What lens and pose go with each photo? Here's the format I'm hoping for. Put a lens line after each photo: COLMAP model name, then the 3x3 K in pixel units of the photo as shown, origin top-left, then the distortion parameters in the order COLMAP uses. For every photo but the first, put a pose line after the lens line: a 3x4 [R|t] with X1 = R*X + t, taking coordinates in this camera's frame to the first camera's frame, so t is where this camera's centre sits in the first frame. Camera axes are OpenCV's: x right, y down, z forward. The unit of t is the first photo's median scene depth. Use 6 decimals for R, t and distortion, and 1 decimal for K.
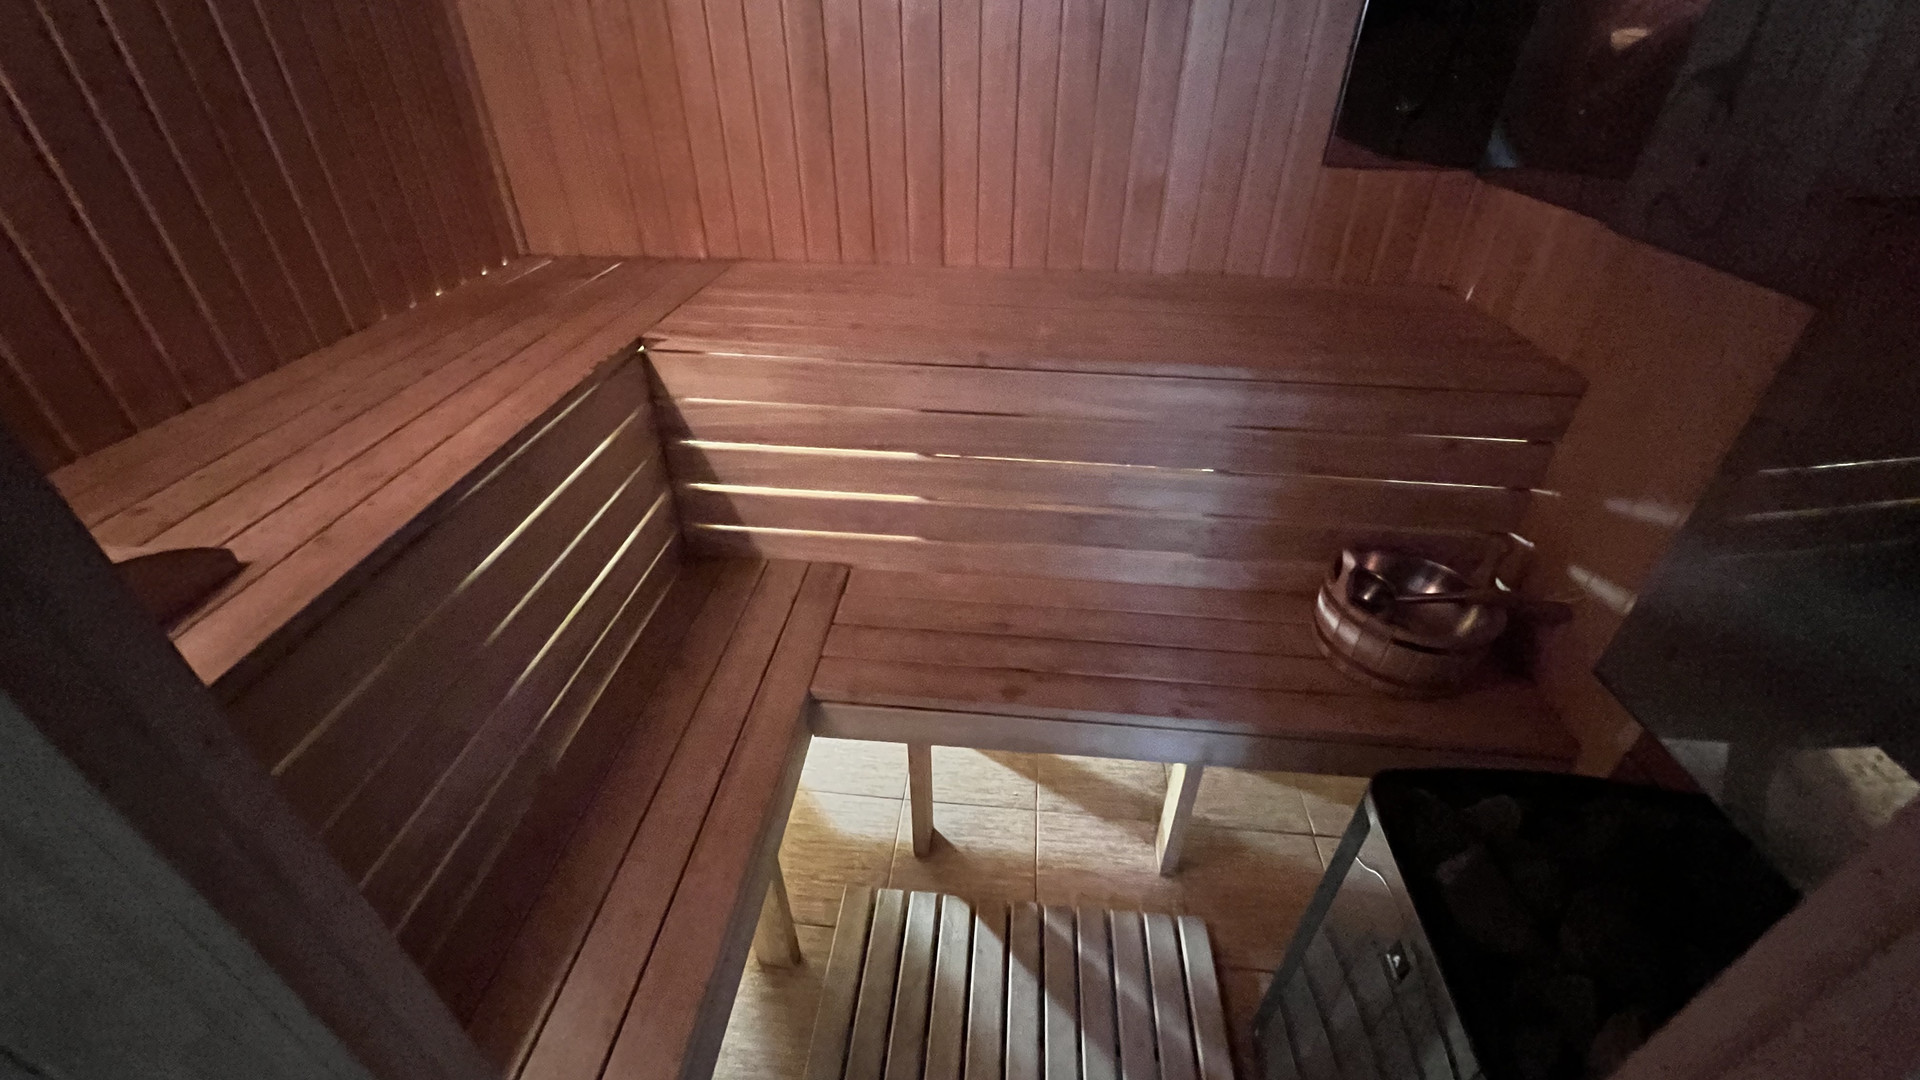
lens RADIAL K [[764.7, 0, 961.1], [0, 764.7, 534.0], [0, 0, 1]] dist [-0.000590, -0.000099]
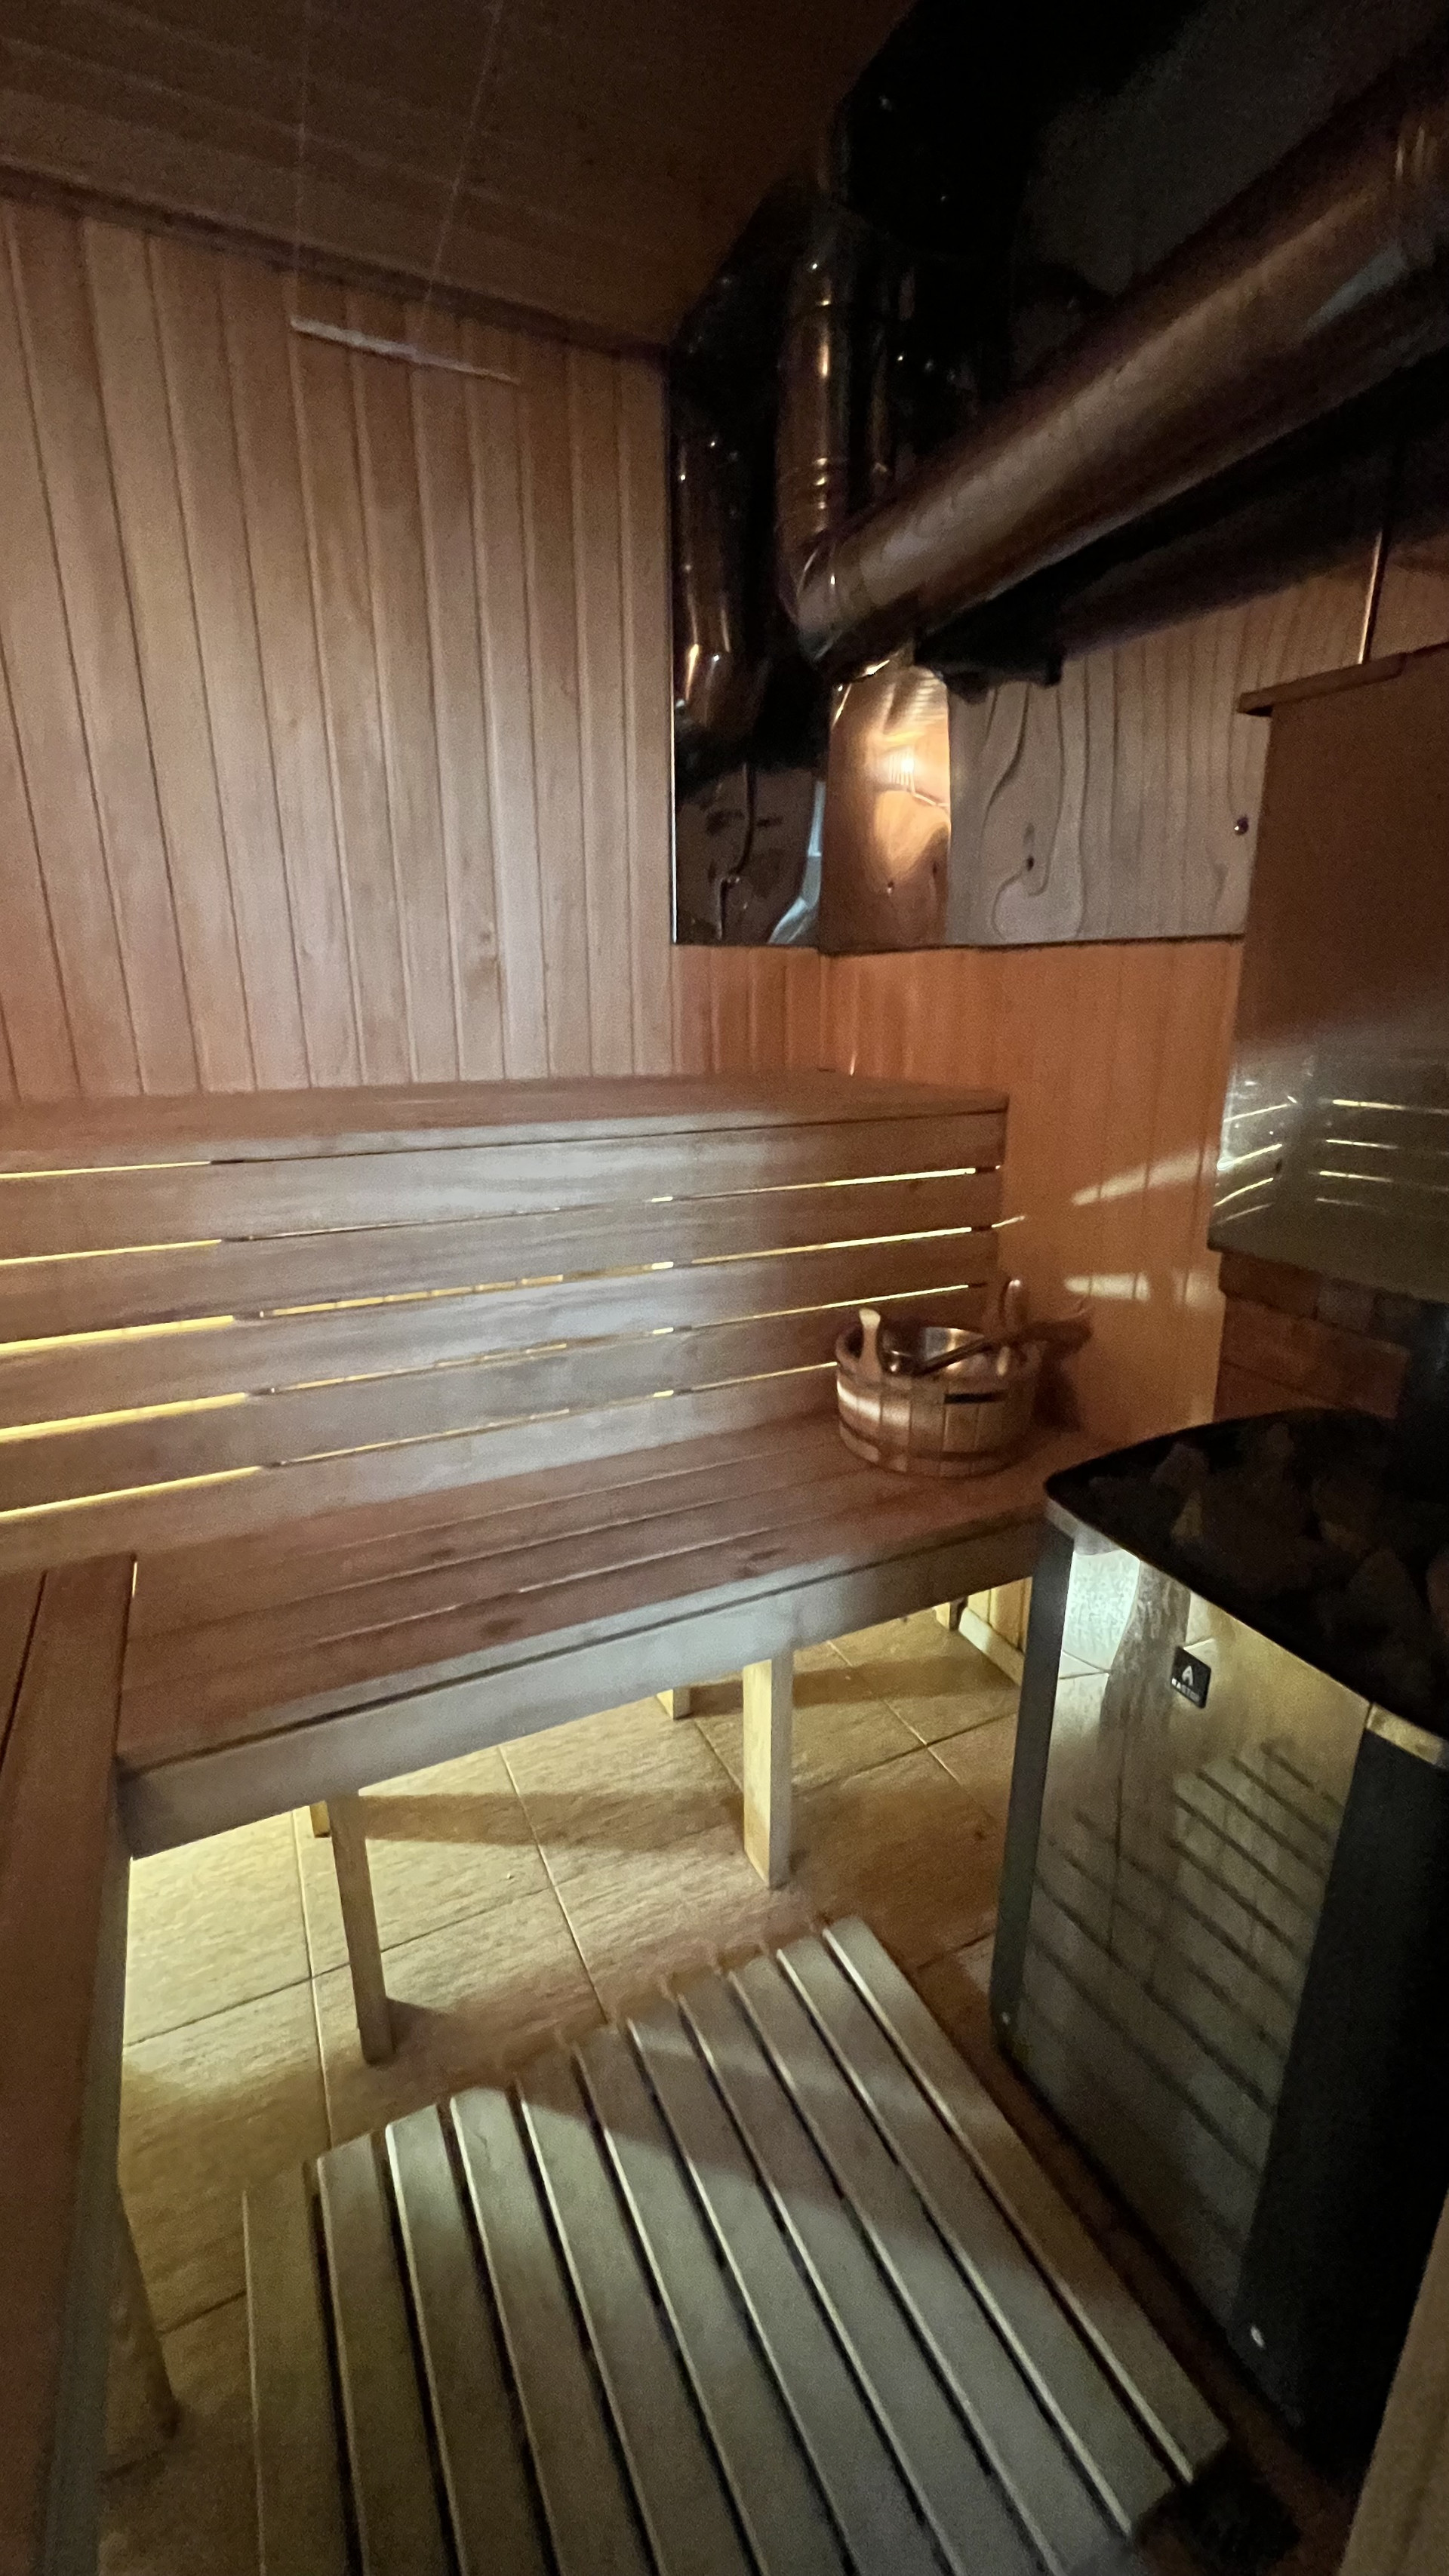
lens RADIAL K [[1026.0, 0, 714.8], [0, 1026.0, 1283.9], [0, 0, 1]] dist [-0.000590, -0.000099]
pose [[0.858168, -0.158625, 0.488247, -0.126298], [0.298077, 0.928289, -0.222327, 0.167479], [-0.417968, 0.336329, 0.843911, 0.140252]]
